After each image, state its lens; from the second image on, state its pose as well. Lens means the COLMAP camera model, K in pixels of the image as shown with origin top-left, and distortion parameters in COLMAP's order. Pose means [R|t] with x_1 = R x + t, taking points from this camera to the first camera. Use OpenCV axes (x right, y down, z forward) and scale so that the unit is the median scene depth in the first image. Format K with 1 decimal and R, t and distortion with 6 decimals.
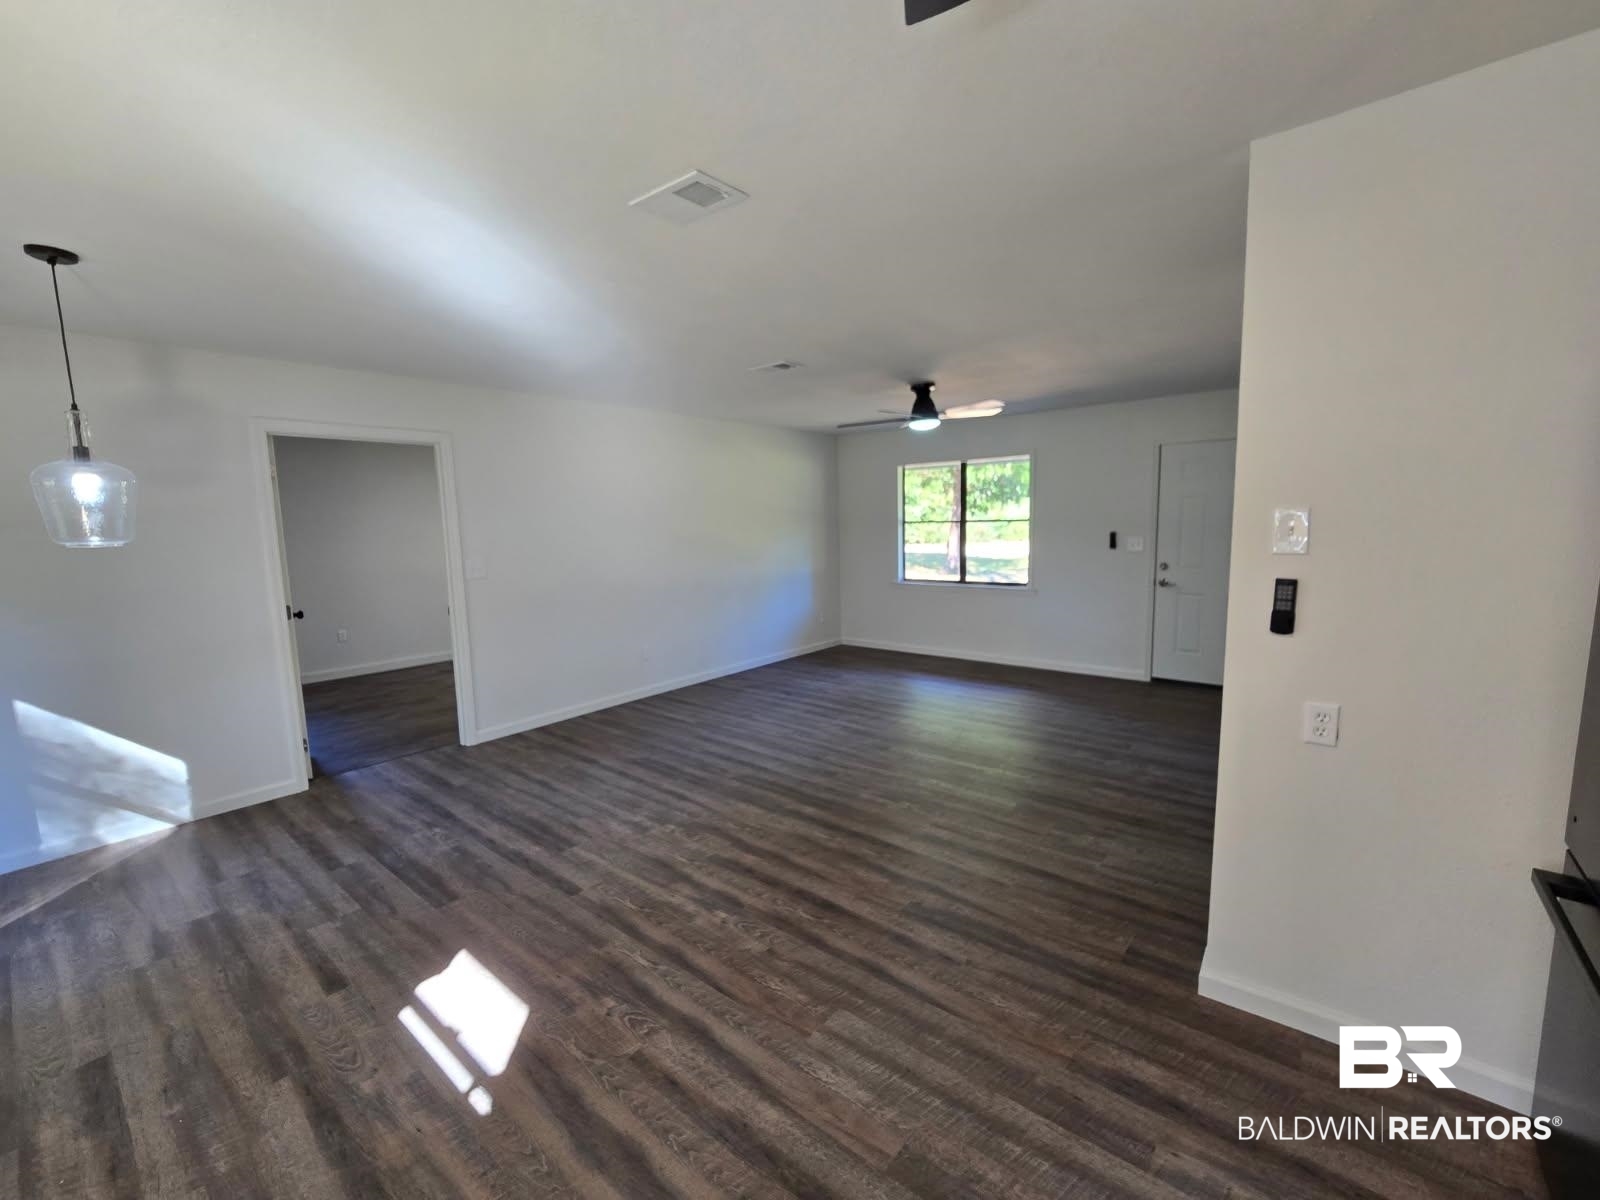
lens RADIAL K [[667.4, 0, 799.2], [0, 667.4, 599.2], [0, 0, 1]] dist [-0.004657, -0.000523]
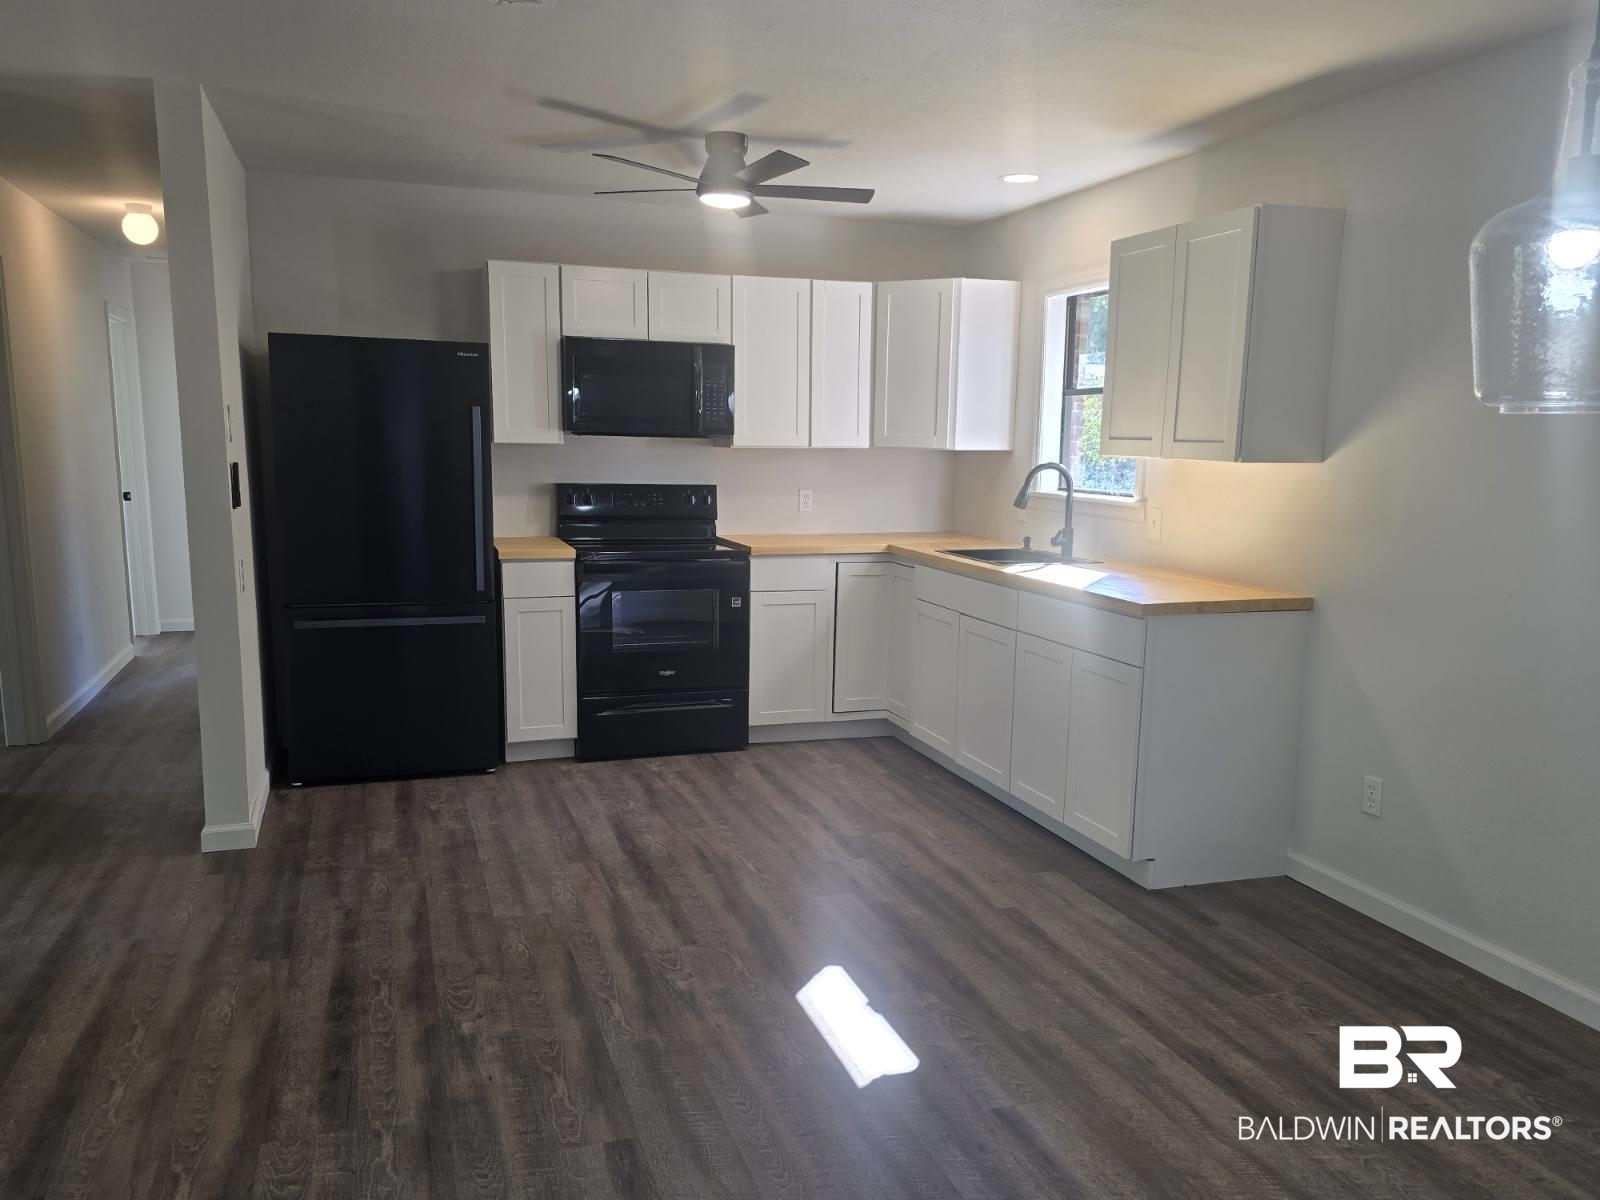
lens RADIAL K [[1218.5, 0, 800.6], [0, 1218.5, 610.8], [0, 0, 1]] dist [0.040369, -0.008901]
pose [[-0.854178, -0.060338, 0.516468, -0.872956], [0.072961, 0.969511, 0.233934, -0.143075], [-0.514837, 0.237503, -0.823732, 1.544300]]
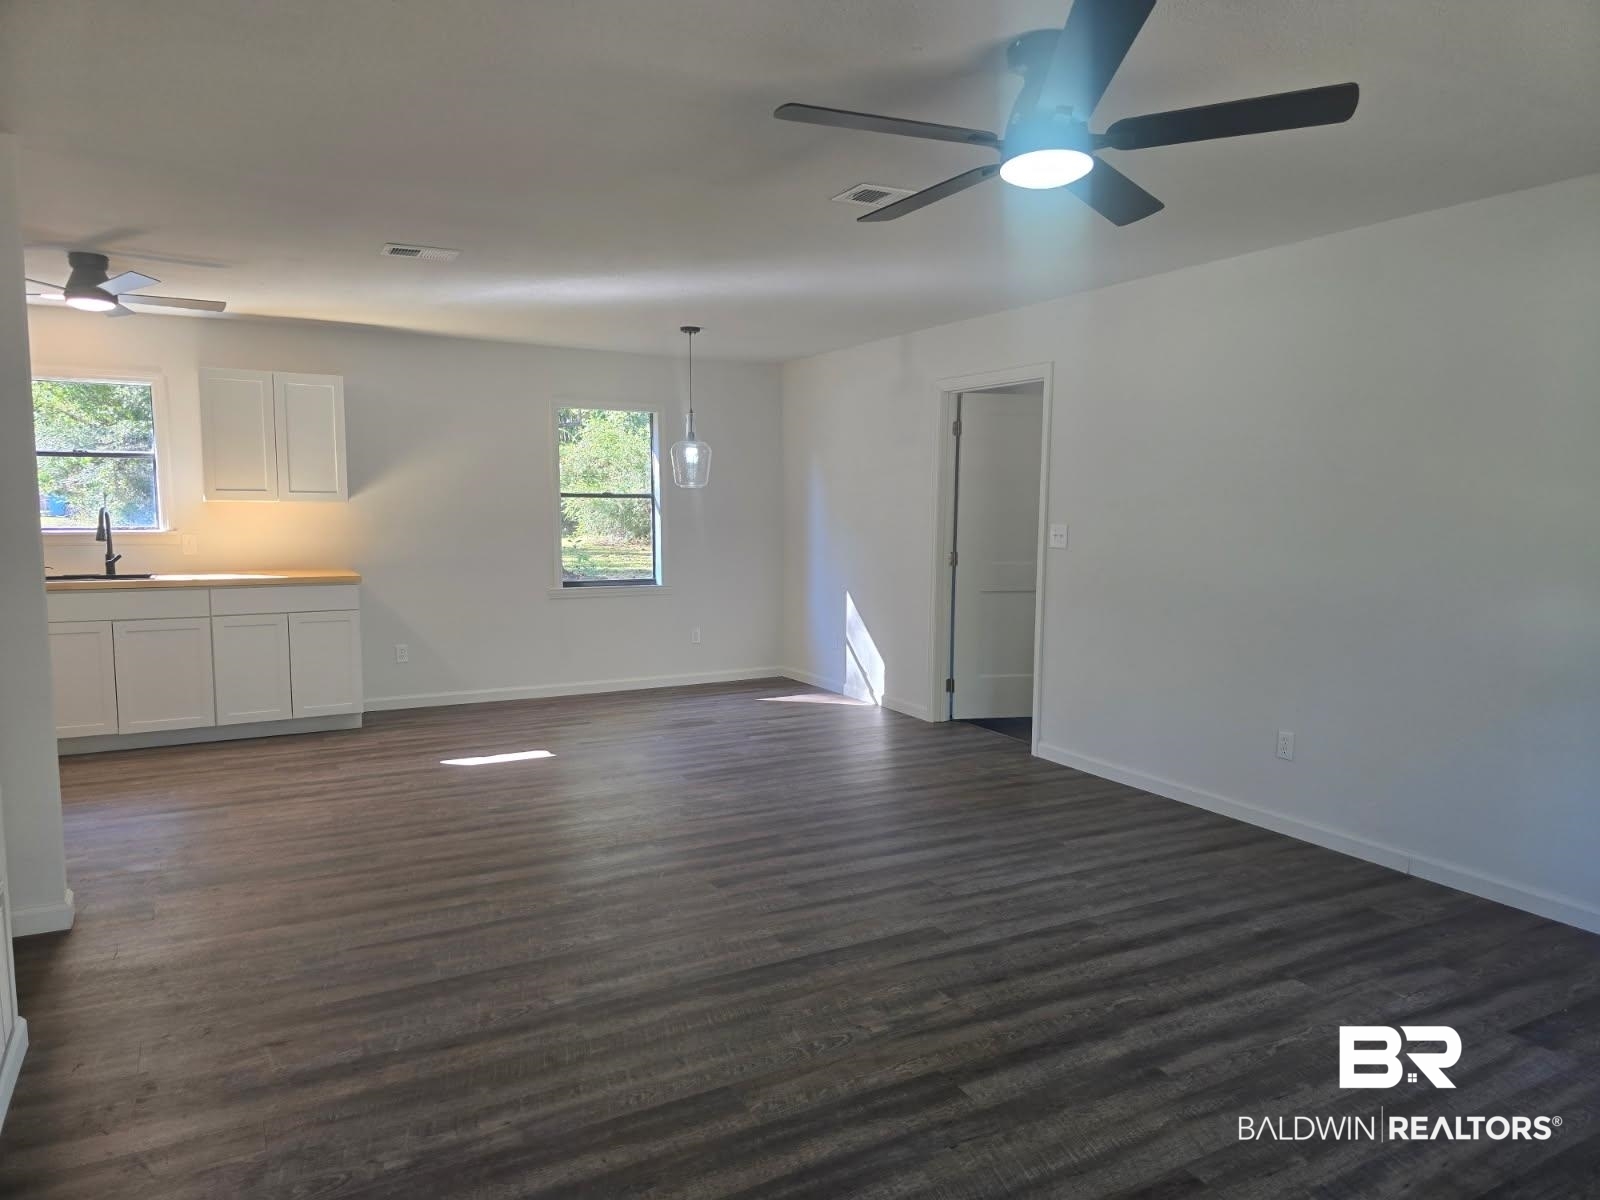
lens RADIAL K [[1040.7, 0, 800.7], [0, 1040.7, 602.6], [0, 0, 1]] dist [0.046389, 0.001041]
pose [[-0.364523, 0.115223, -0.924038, 1.232454], [-0.109566, 0.980115, 0.165438, -0.225533], [0.924726, 0.161550, -0.344650, 1.891708]]
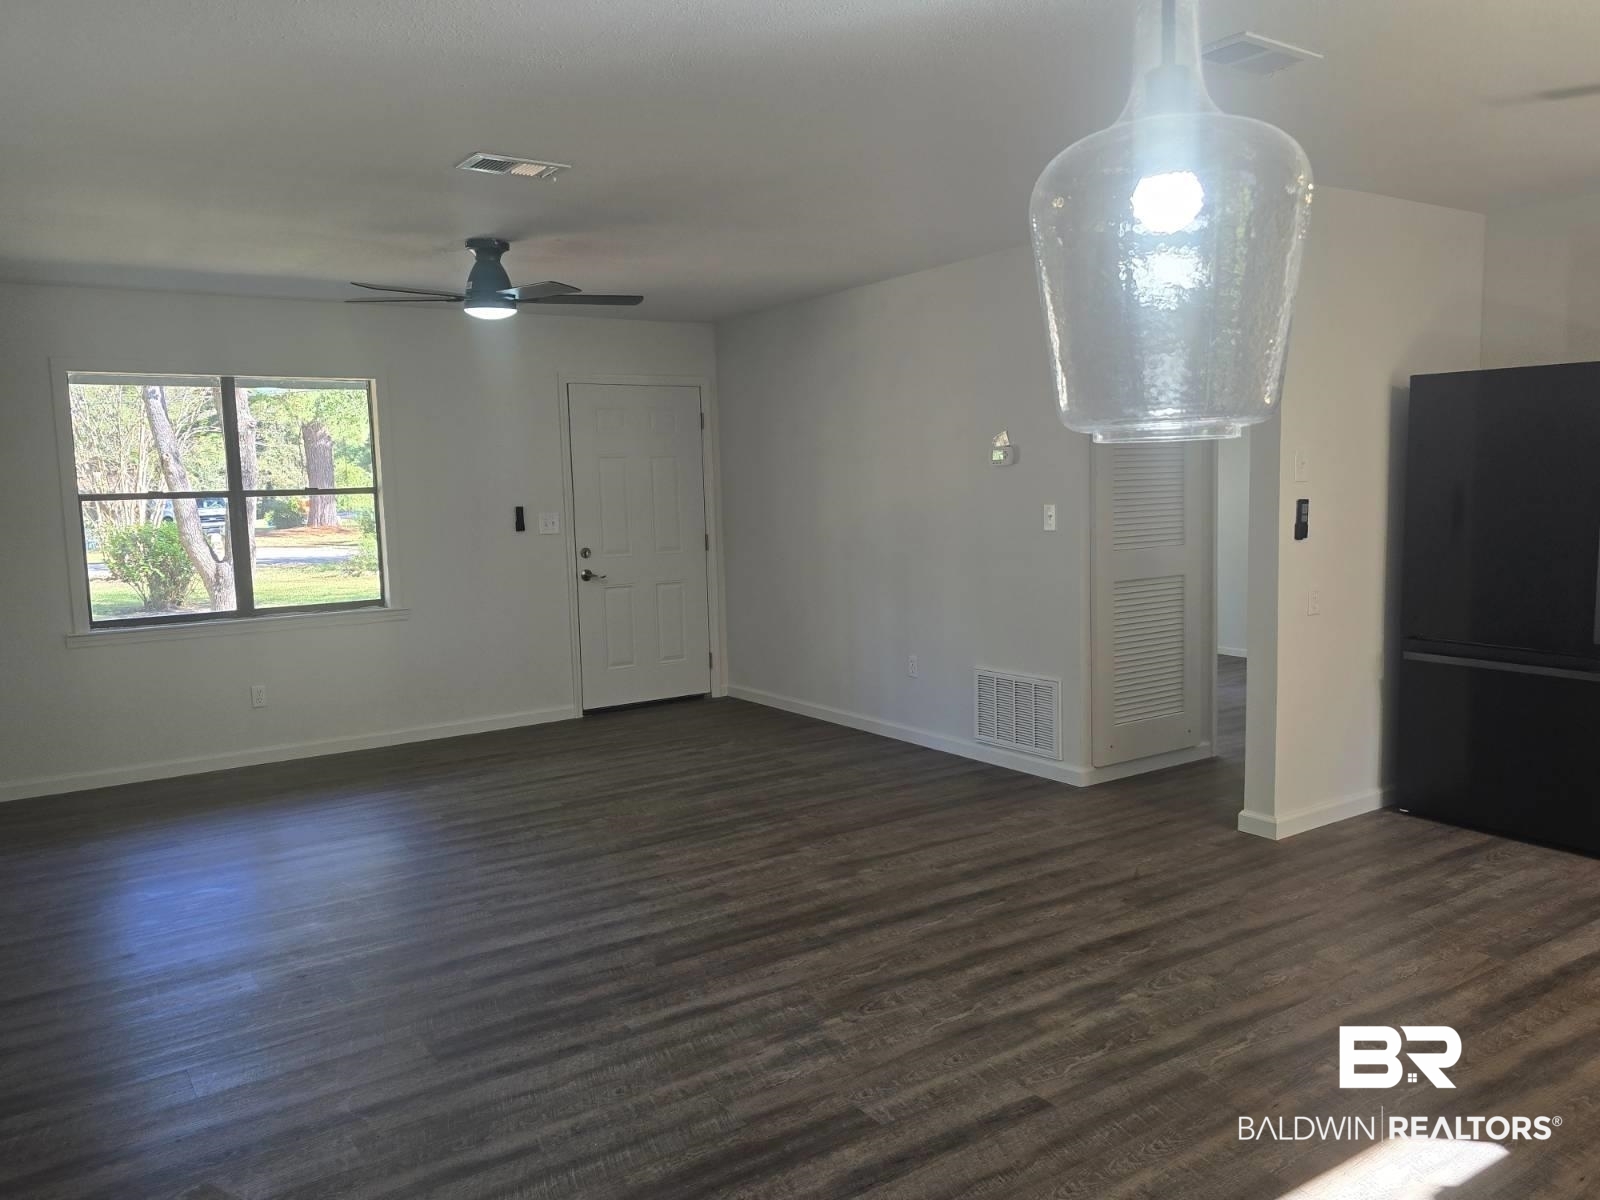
lens RADIAL K [[1218.5, 0, 797.2], [0, 1218.5, 597.2], [0, 0, 1]] dist [0.040369, -0.008901]
pose [[0.282805, -0.077121, 0.956072, -1.309851], [0.134964, 0.990045, 0.039939, -0.046971], [-0.949635, 0.117741, 0.290398, 0.822238]]
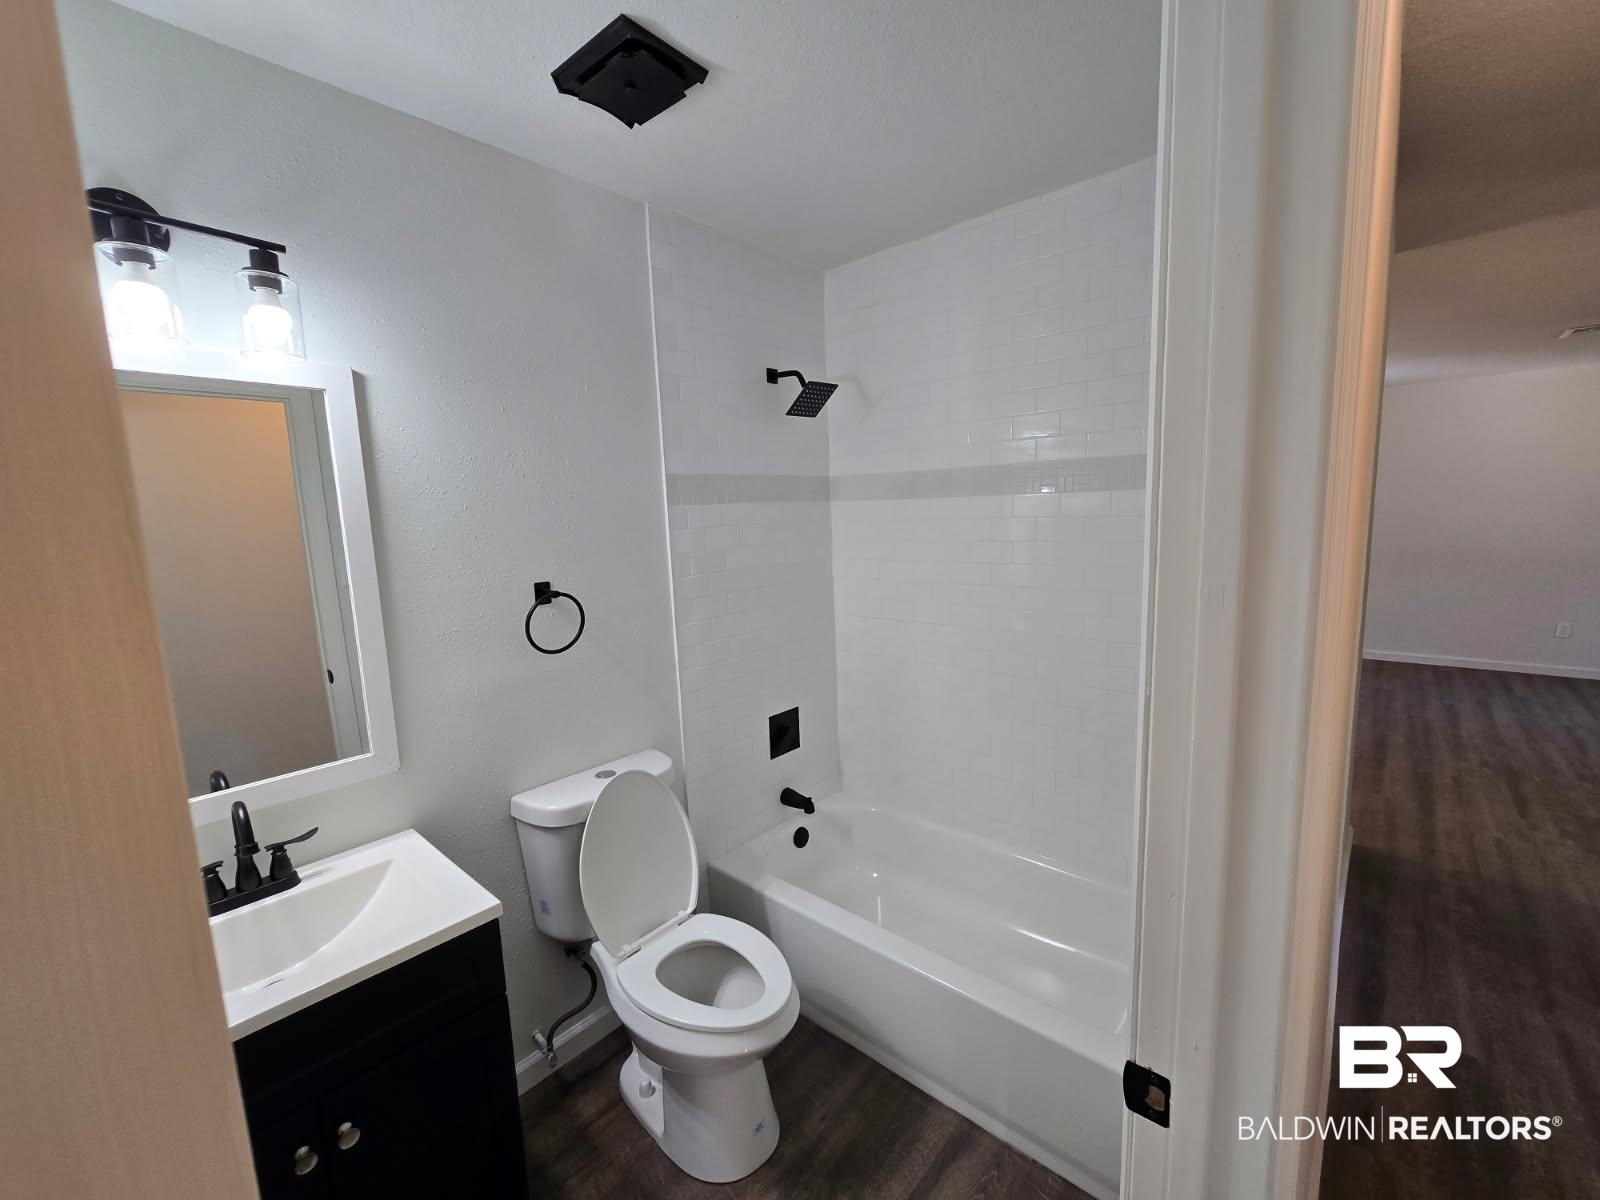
lens RADIAL K [[667.4, 0, 799.2], [0, 667.4, 604.0], [0, 0, 1]] dist [-0.004657, -0.000523]
pose [[-0.025733, 0.162625, -0.986352, 1.418879], [-0.088346, 0.982448, 0.164286, -0.022307], [0.995757, 0.091368, -0.010914, -0.075477]]
